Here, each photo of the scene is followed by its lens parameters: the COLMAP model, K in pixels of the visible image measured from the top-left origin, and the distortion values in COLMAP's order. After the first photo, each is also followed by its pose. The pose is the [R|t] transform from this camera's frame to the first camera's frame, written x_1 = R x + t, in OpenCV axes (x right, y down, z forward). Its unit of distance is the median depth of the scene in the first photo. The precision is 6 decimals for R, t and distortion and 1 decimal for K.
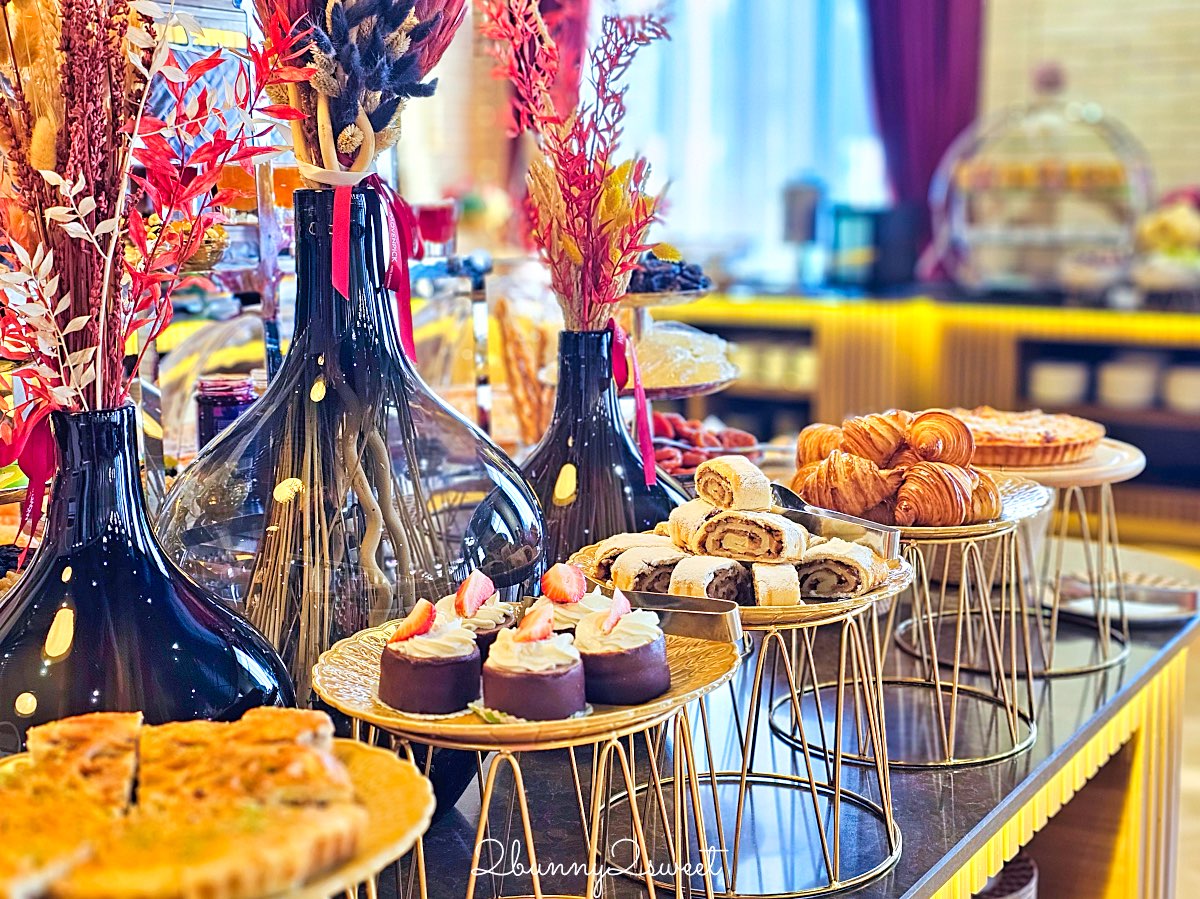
lens RADIAL K [[1600.9, 0, 606.5], [0, 1600.9, 451.6], [0, 0, 1]] dist [0.074498, 0.000000]
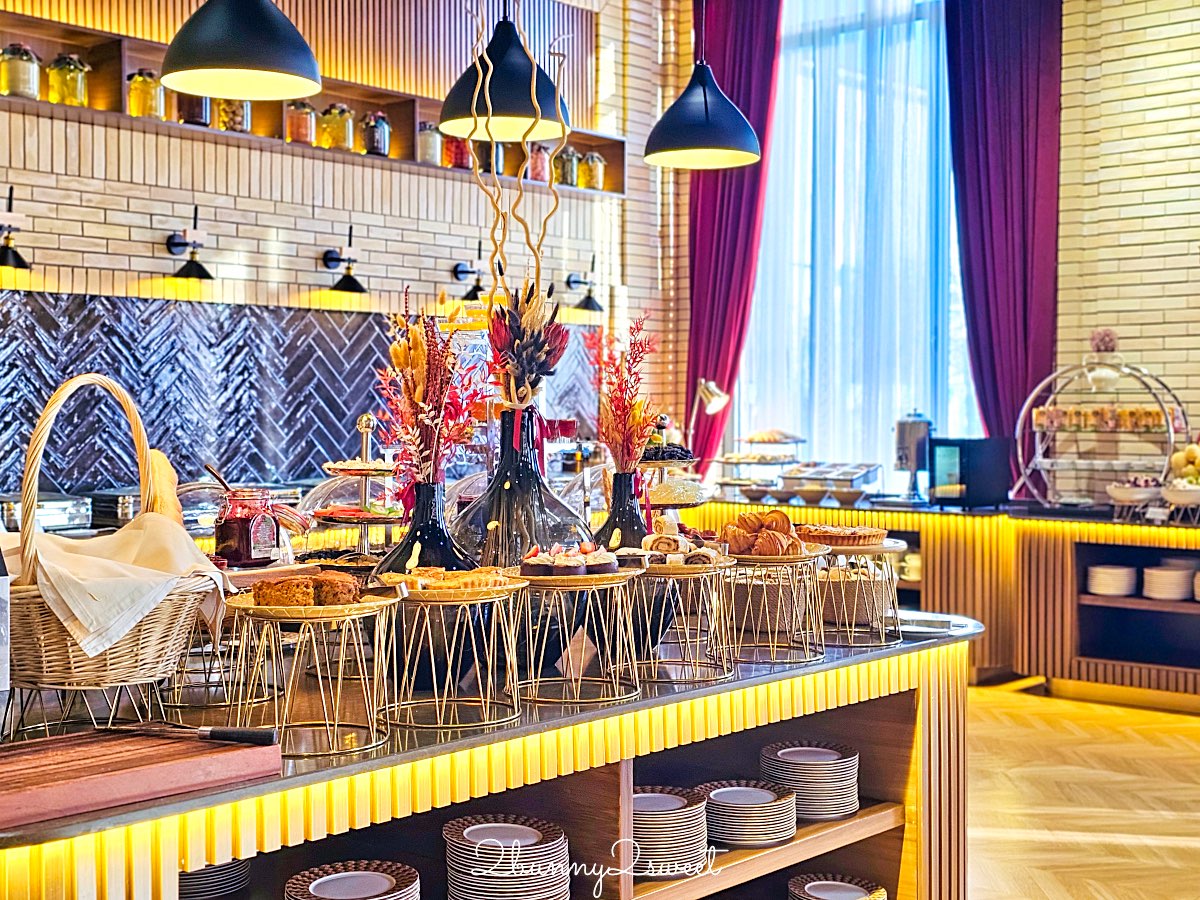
lens RADIAL K [[1600.9, 0, 599.1], [0, 1600.9, 448.9], [0, 0, 1]] dist [0.074498, 0.000000]
pose [[0.989629, 0.010055, -0.143292, 0.335376], [-0.031516, 0.988440, -0.148299, 0.277580], [0.140144, 0.151277, 0.978506, -1.504500]]
